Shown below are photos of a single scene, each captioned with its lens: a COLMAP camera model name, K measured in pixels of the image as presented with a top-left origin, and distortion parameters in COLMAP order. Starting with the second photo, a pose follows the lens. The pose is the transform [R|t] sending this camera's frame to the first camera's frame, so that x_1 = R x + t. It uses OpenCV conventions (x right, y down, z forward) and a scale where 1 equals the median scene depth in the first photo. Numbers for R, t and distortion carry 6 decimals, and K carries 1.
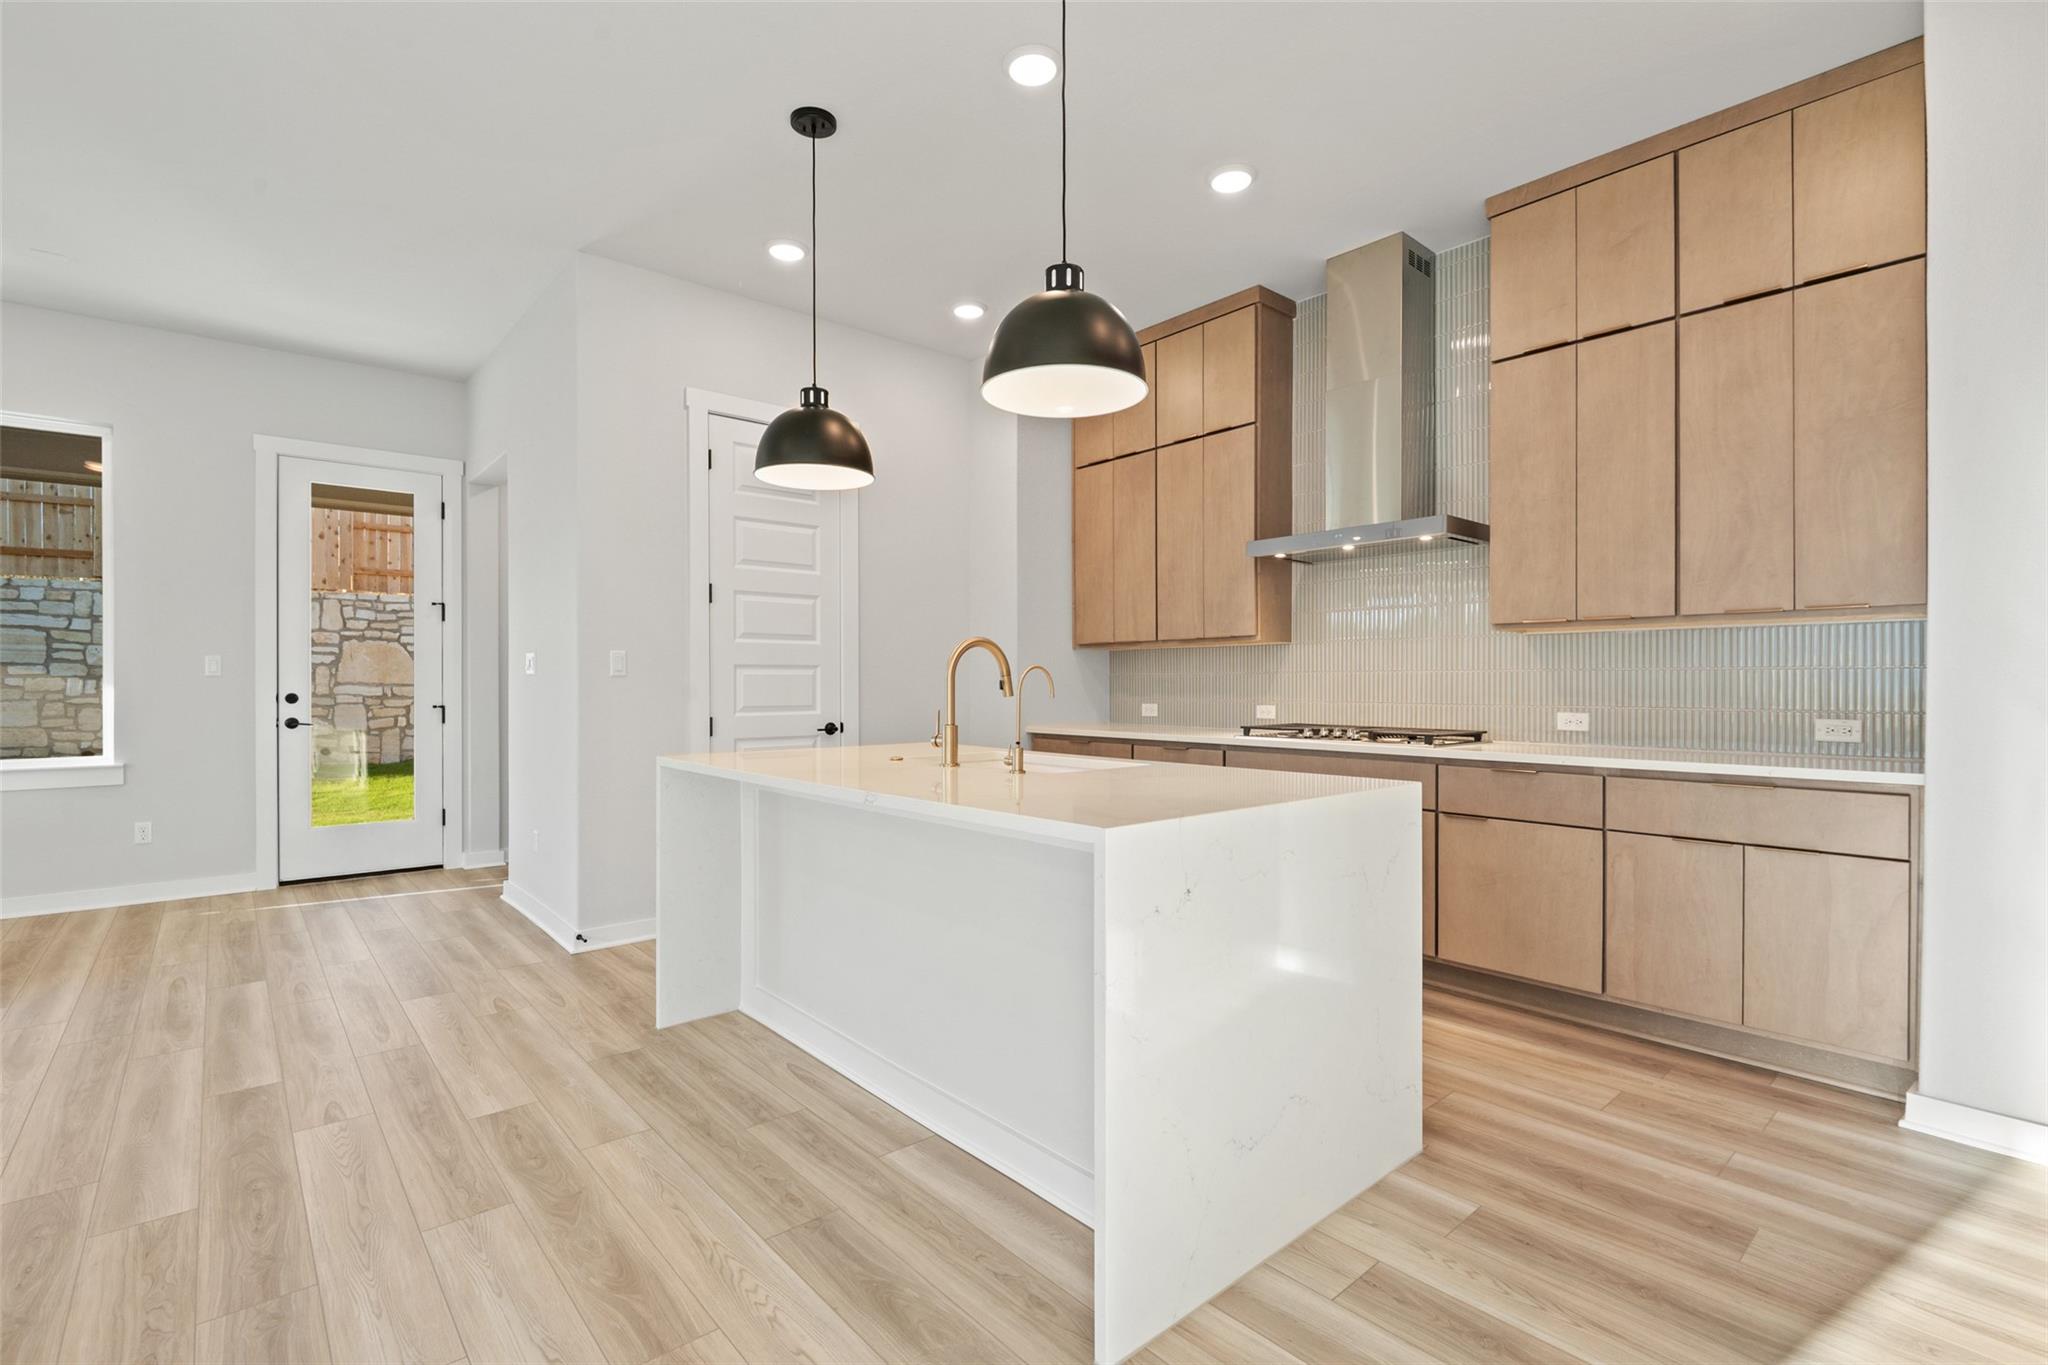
lens RADIAL K [[927.6, 0, 1021.4], [0, 927.6, 685.5], [0, 0, 1]] dist [0.002929, -0.007076]
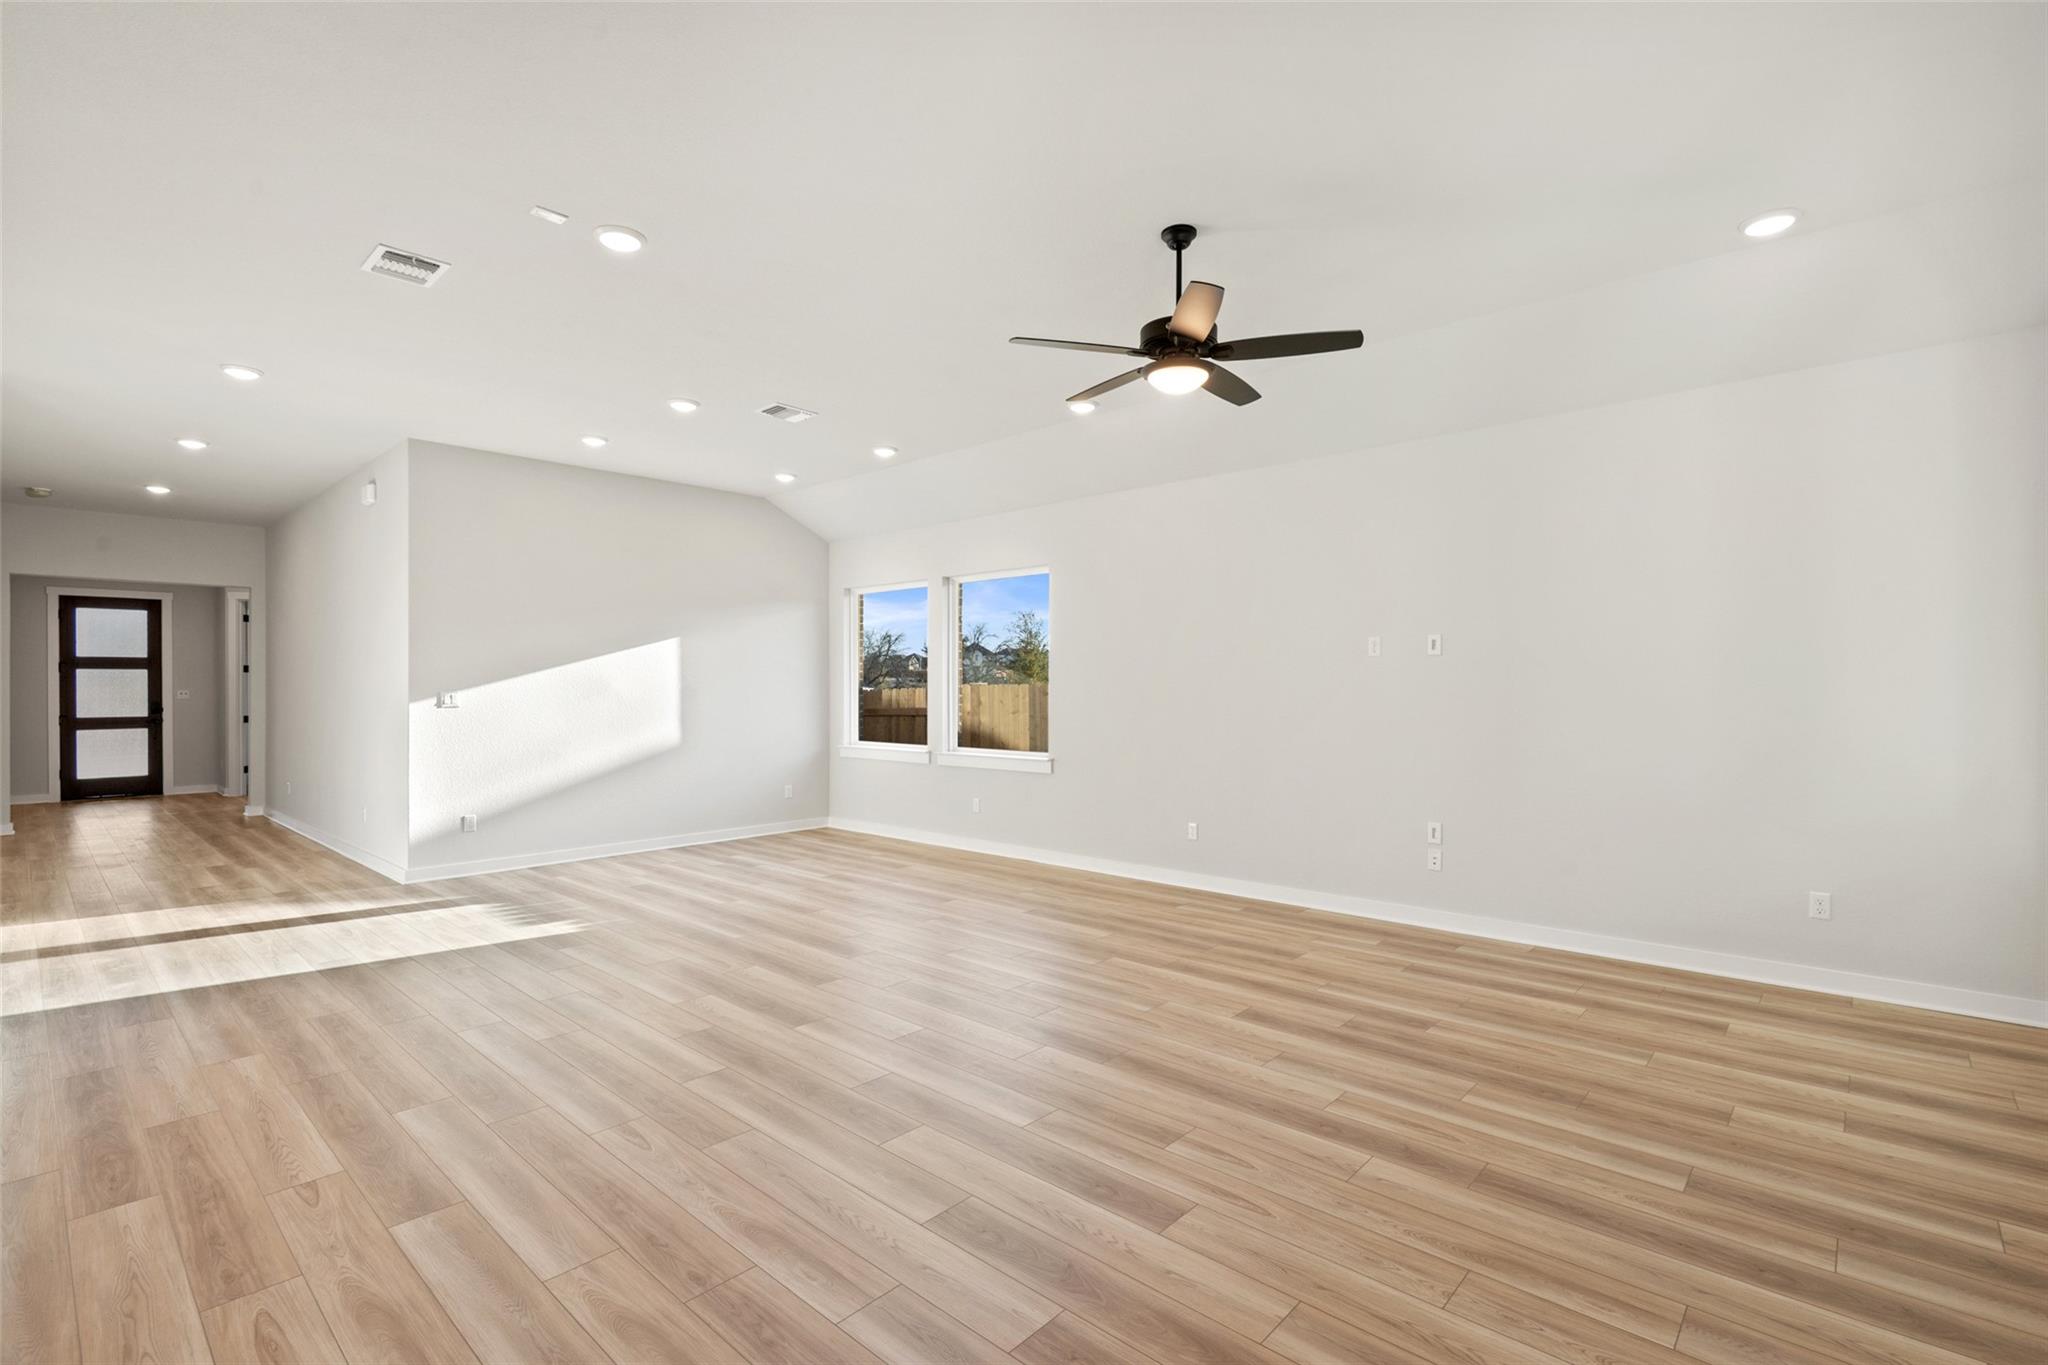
lens RADIAL K [[936.3, 0, 1016.5], [0, 936.3, 682.7], [0, 0, 1]] dist [0.000079, -0.001181]
pose [[-0.994291, 0.004539, -0.106603, -0.713813], [0.004634, 0.999989, -0.000646, -0.036863], [0.106599, -0.001136, -0.994301, 1.064594]]
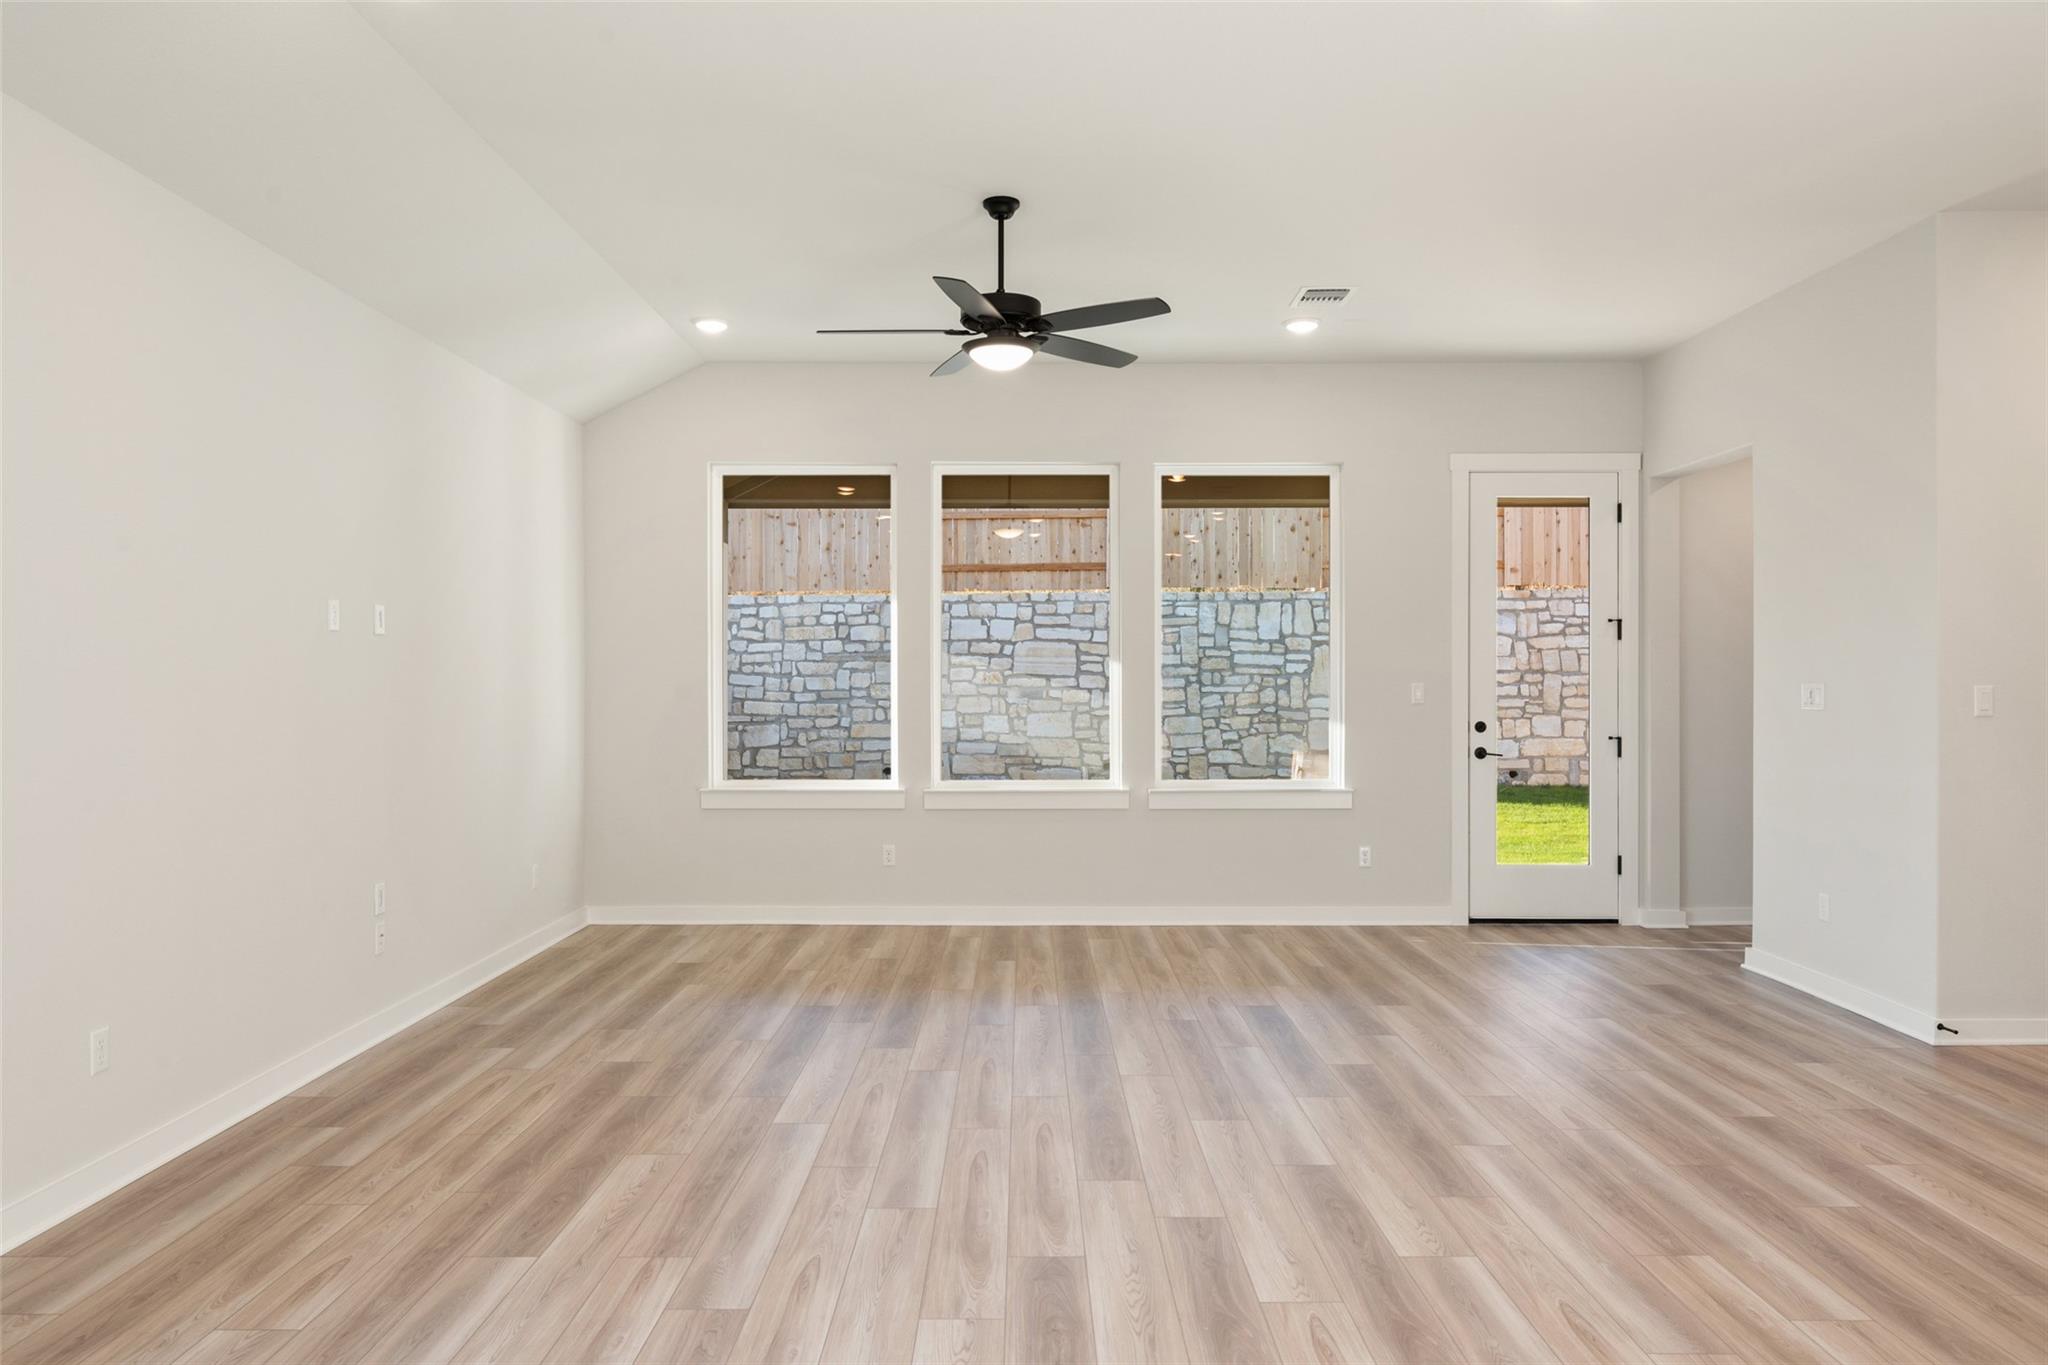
lens RADIAL K [[1367.4, 0, 1017.1], [0, 1367.4, 687.9], [0, 0, 1]] dist [-0.008252, 0.000726]
pose [[0.751277, 0.003360, -0.659979, -0.241143], [-0.002211, 0.999994, 0.002574, -0.031603], [0.659984, -0.000474, 0.751280, -0.399596]]
